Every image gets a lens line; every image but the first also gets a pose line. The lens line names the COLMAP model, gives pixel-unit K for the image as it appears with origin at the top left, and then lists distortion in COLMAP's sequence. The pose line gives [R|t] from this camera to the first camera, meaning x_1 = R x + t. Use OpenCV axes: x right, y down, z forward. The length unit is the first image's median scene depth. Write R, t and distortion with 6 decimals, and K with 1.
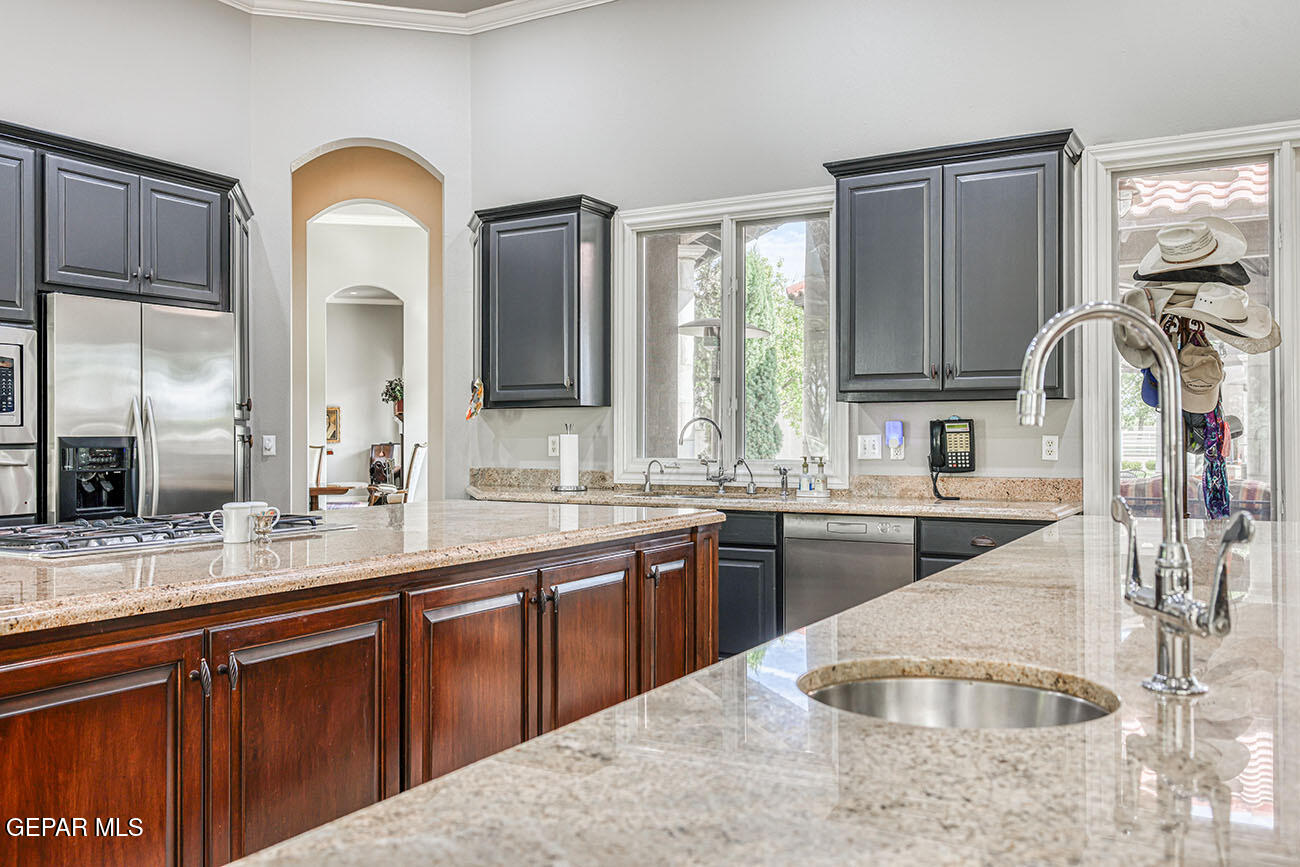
lens RADIAL K [[1087.1, 0, 650.6], [0, 1087.1, 427.2], [0, 0, 1]] dist [0.005096, -0.004734]
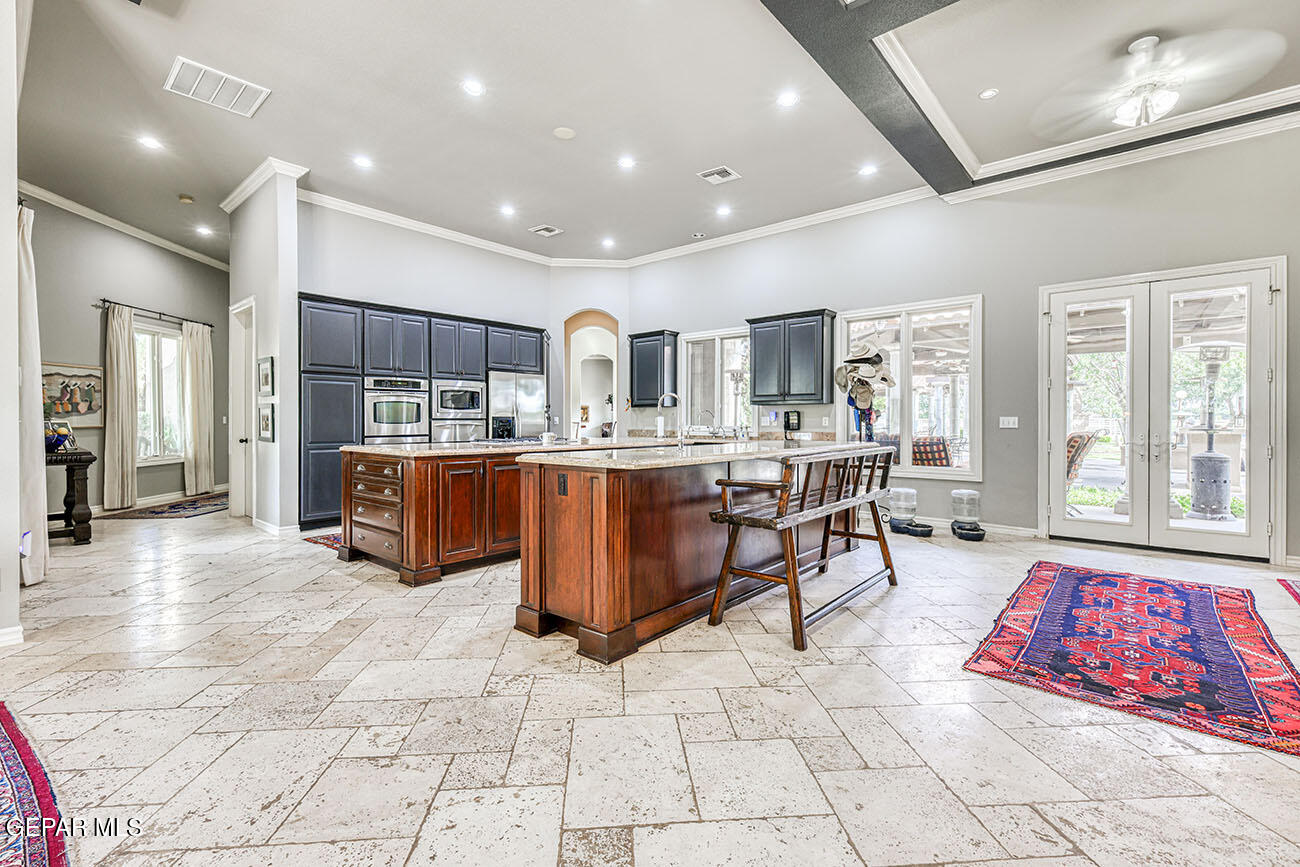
lens RADIAL K [[569.6, 0, 646.3], [0, 569.6, 429.4], [0, 0, 1]] dist [0.000697, 0.000837]
pose [[0.982988, 0.005572, -0.183587, 0.174168], [-0.001331, 0.999730, 0.023218, 0.006125], [0.183667, -0.022579, 0.982729, -0.475676]]
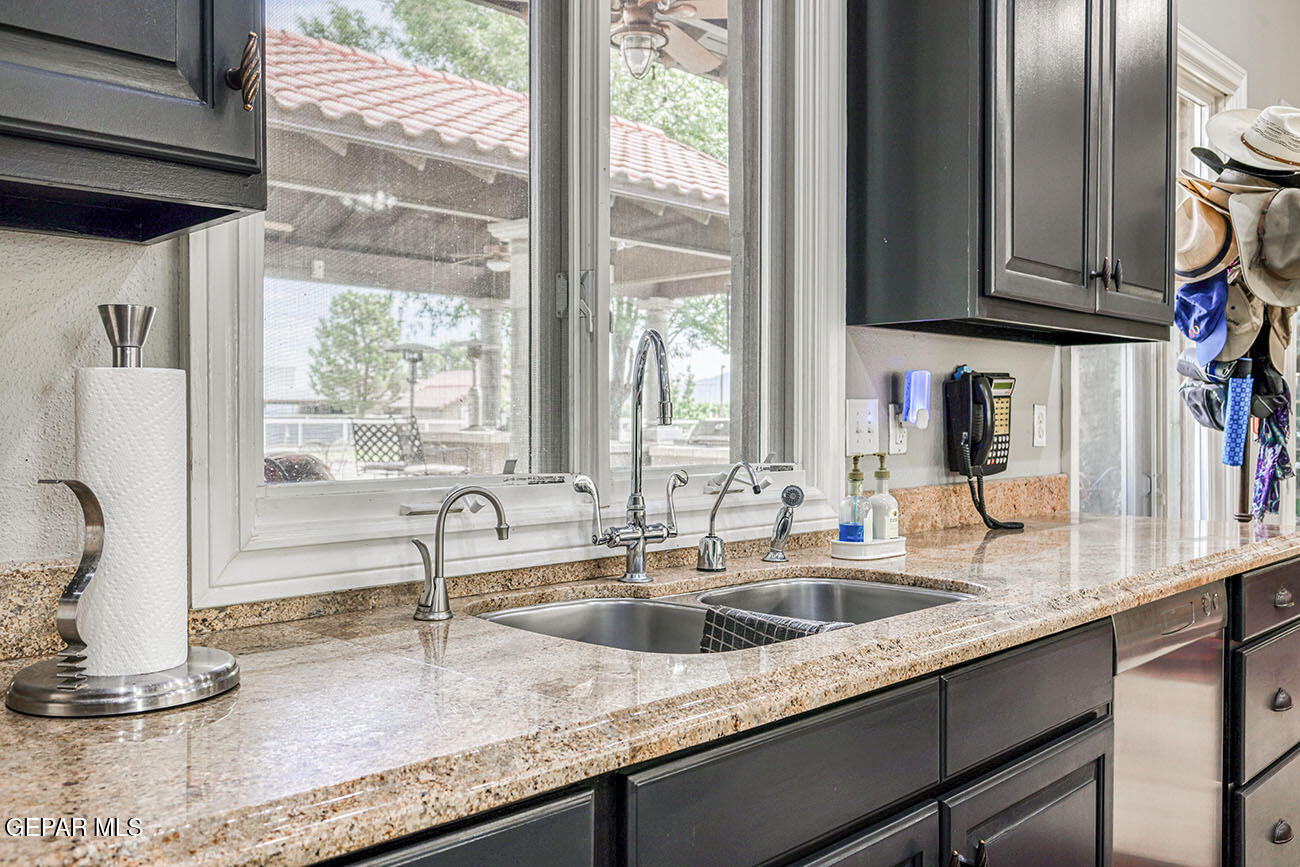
lens RADIAL K [[1087.1, 0, 654.2], [0, 1087.1, 425.9], [0, 0, 1]] dist [0.005096, -0.004734]
pose [[0.277846, -0.004955, 0.960613, -0.247617], [-0.011097, 0.999903, 0.008367, 0.015337], [-0.960562, -0.012985, 0.277764, 0.974102]]
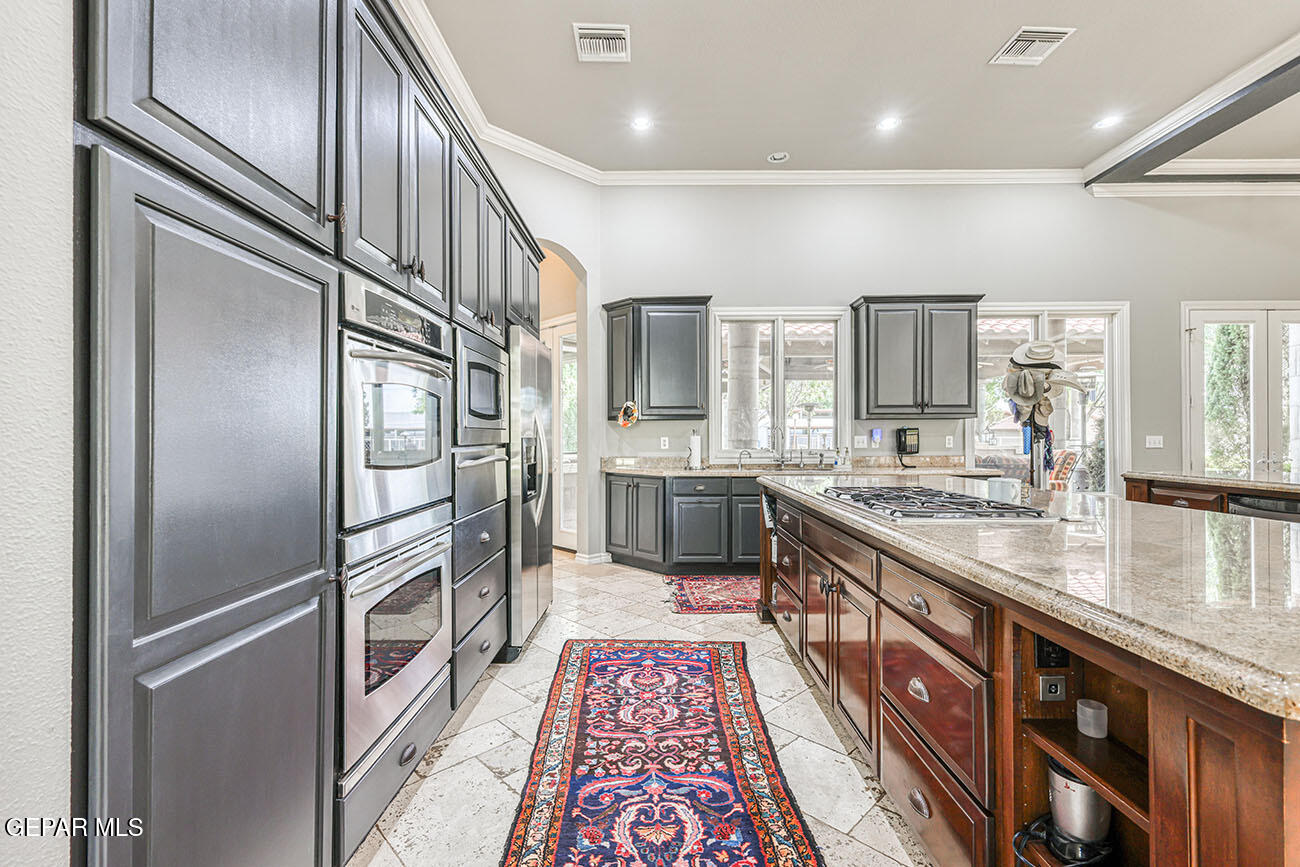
lens RADIAL K [[569.6, 0, 644.5], [0, 569.6, 437.5], [0, 0, 1]] dist [0.000697, 0.000837]
pose [[0.870421, -0.002168, 0.492304, -0.658831], [-0.002236, 0.999963, 0.008359, 0.002165], [-0.492303, -0.008377, 0.870383, 0.300228]]
